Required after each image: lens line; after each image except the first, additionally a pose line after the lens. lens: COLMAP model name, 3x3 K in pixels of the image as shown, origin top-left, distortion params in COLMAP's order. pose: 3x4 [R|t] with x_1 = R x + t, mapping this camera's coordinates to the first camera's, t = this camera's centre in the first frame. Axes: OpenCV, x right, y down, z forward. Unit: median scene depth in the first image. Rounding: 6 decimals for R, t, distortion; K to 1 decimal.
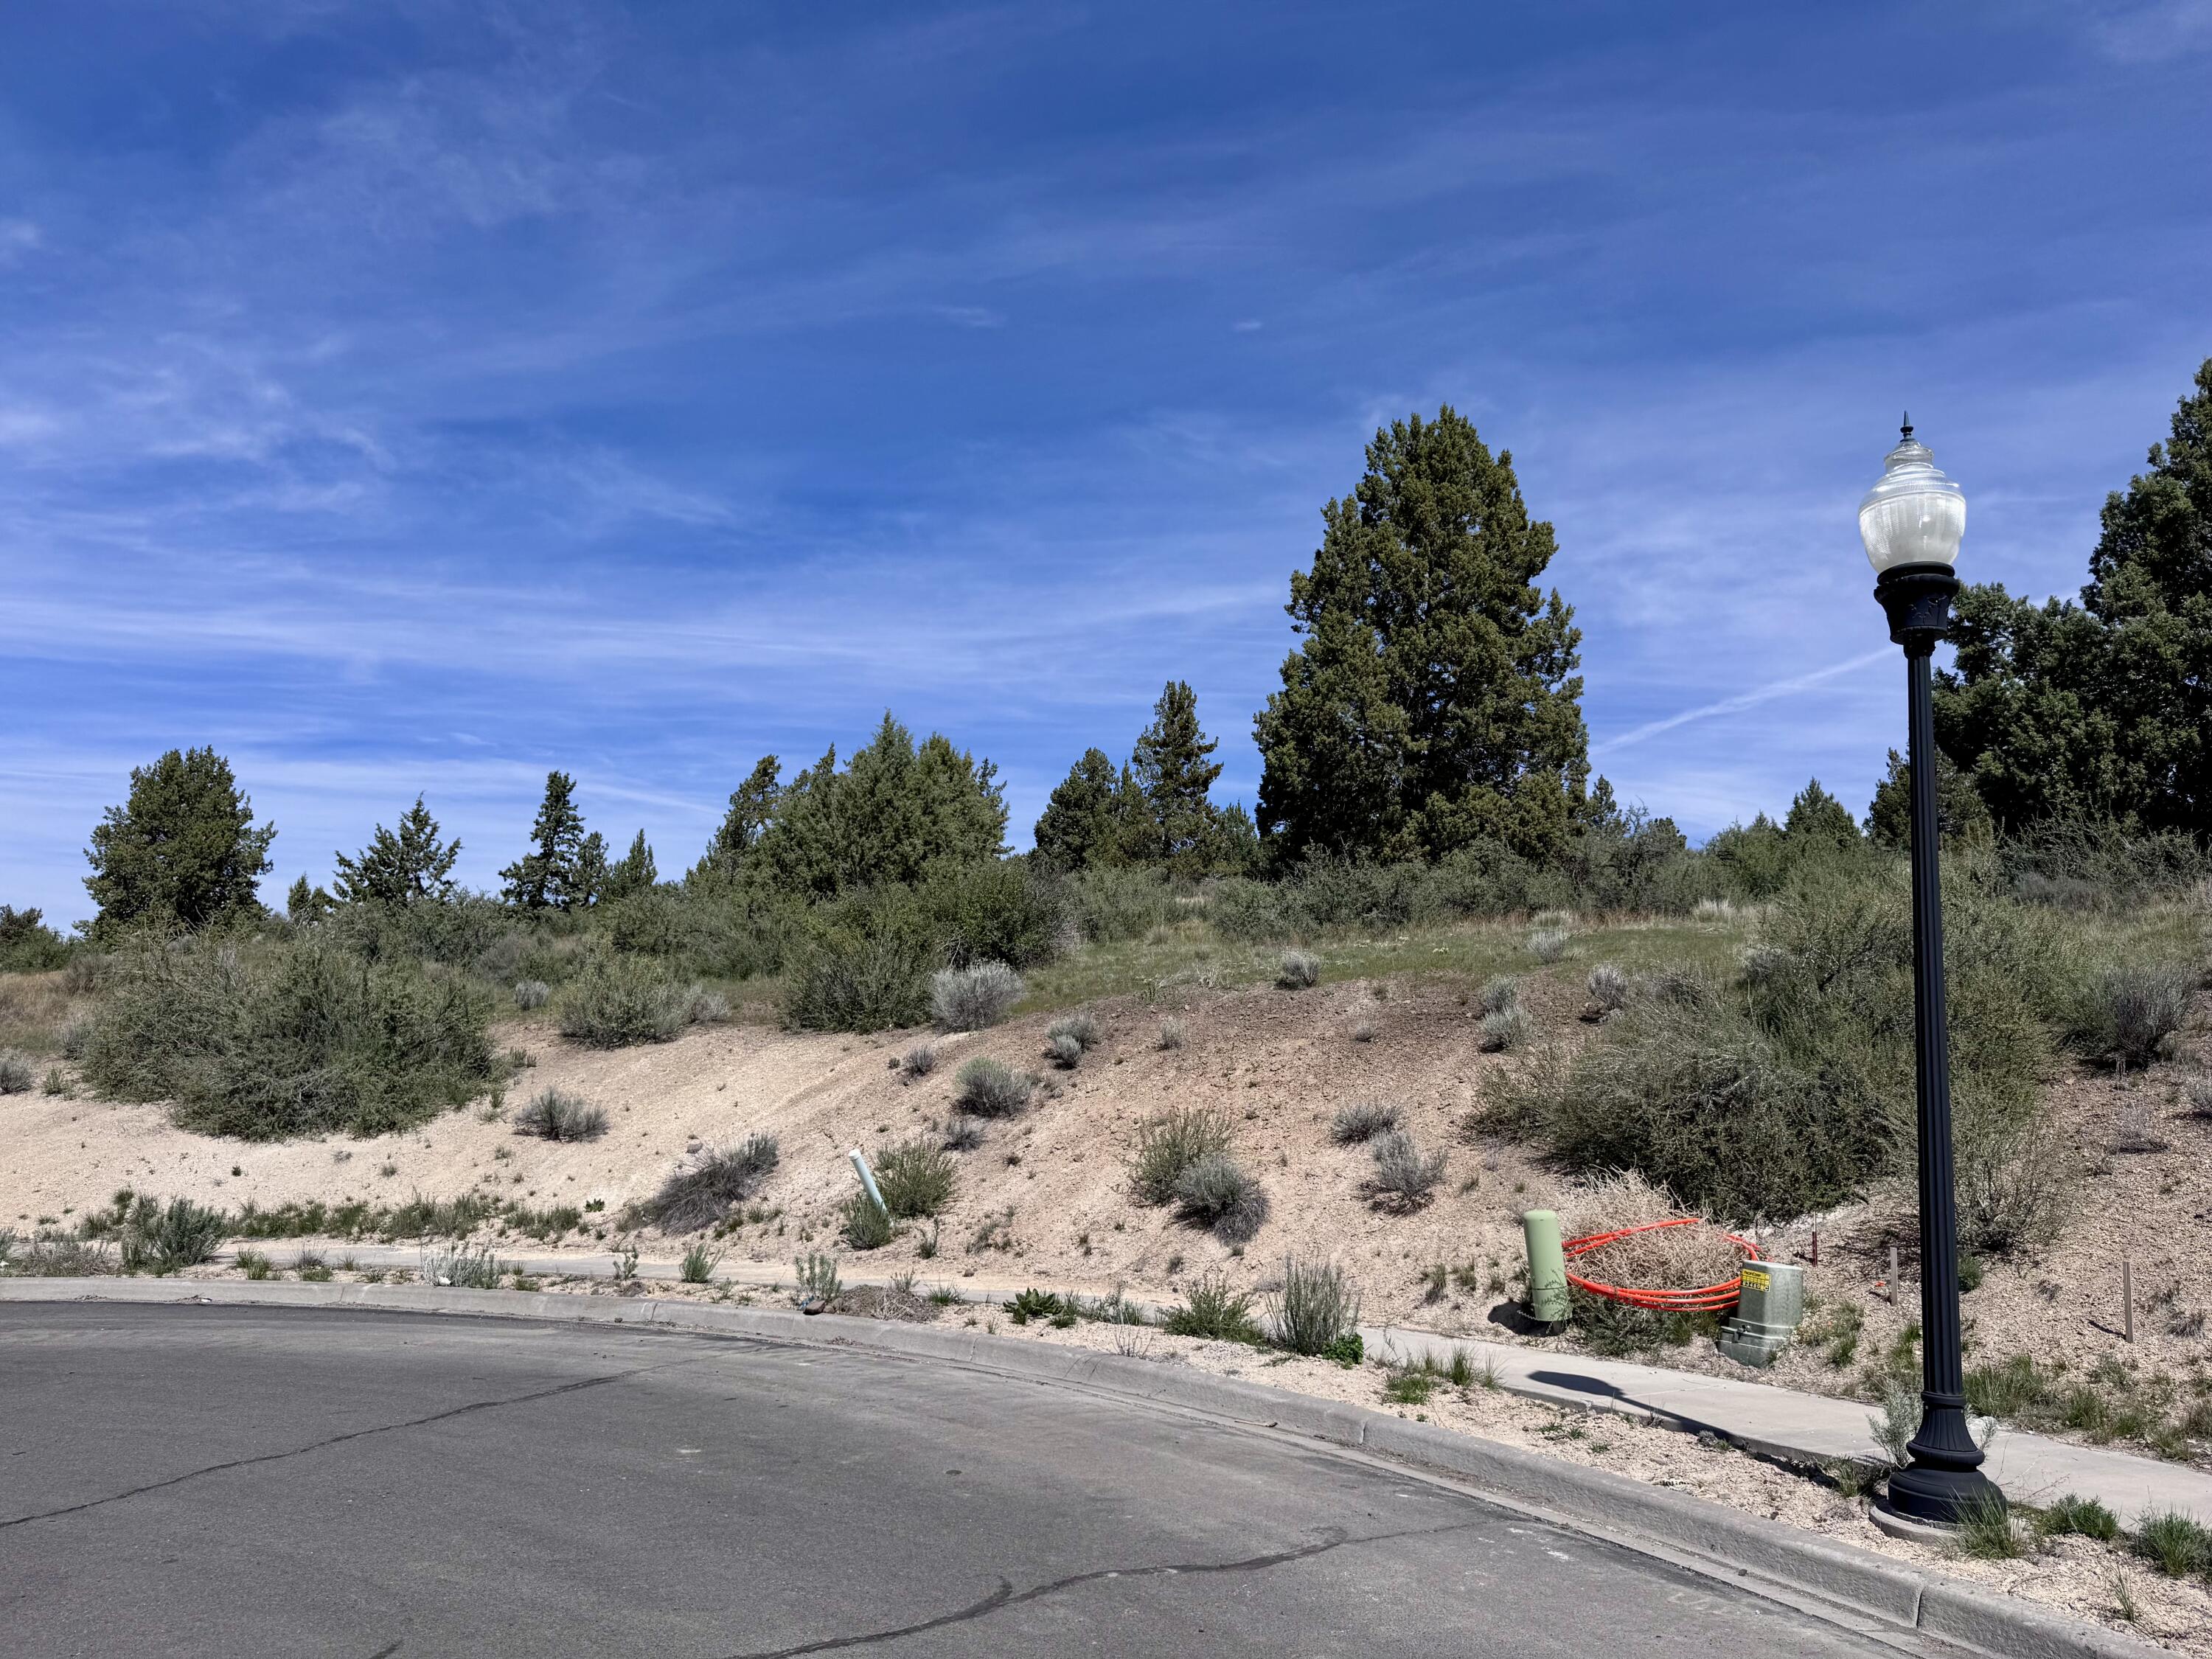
lens RADIAL K [[1549.3, 0, 1118.9], [0, 1549.3, 813.4], [0, 0, 1]] dist [0.036889, -0.033752]
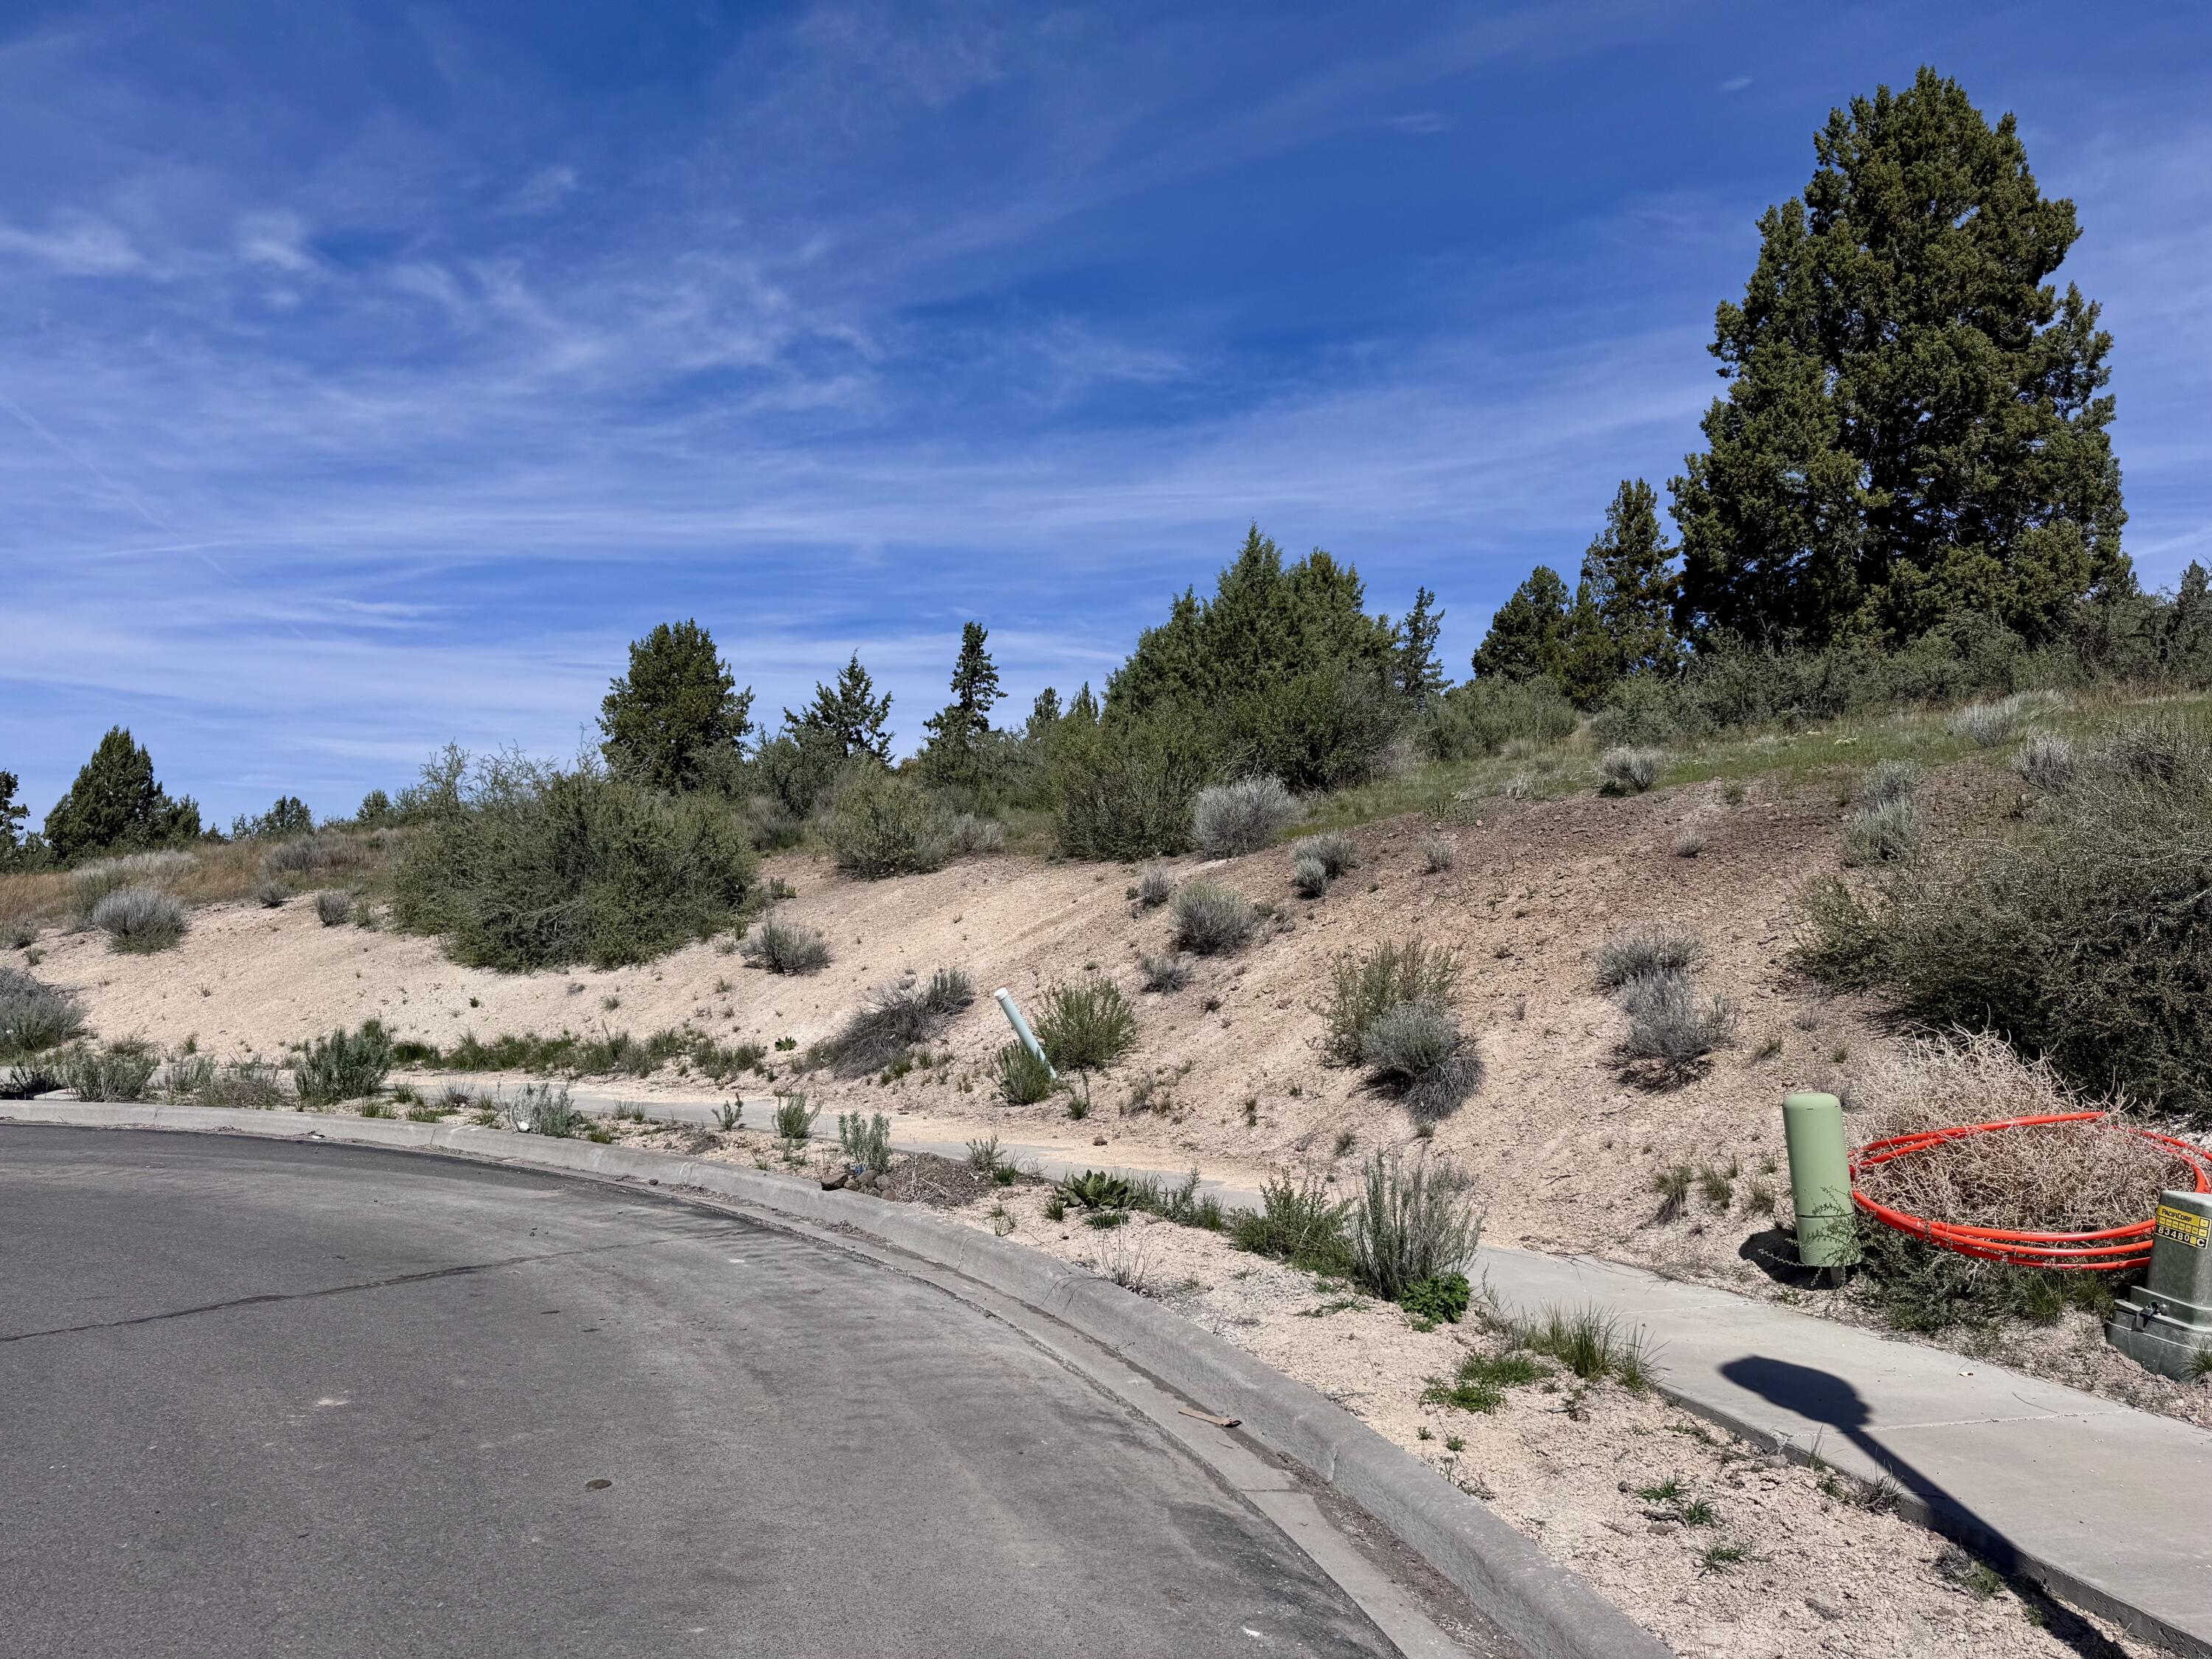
lens RADIAL K [[1549.3, 0, 1118.9], [0, 1549.3, 813.4], [0, 0, 1]] dist [0.036889, -0.033752]
pose [[0.954262, -0.020534, -0.298265, 0.110010], [0.049581, 0.994693, 0.090150, 0.038995], [0.294831, -0.100815, 0.950216, 0.183197]]
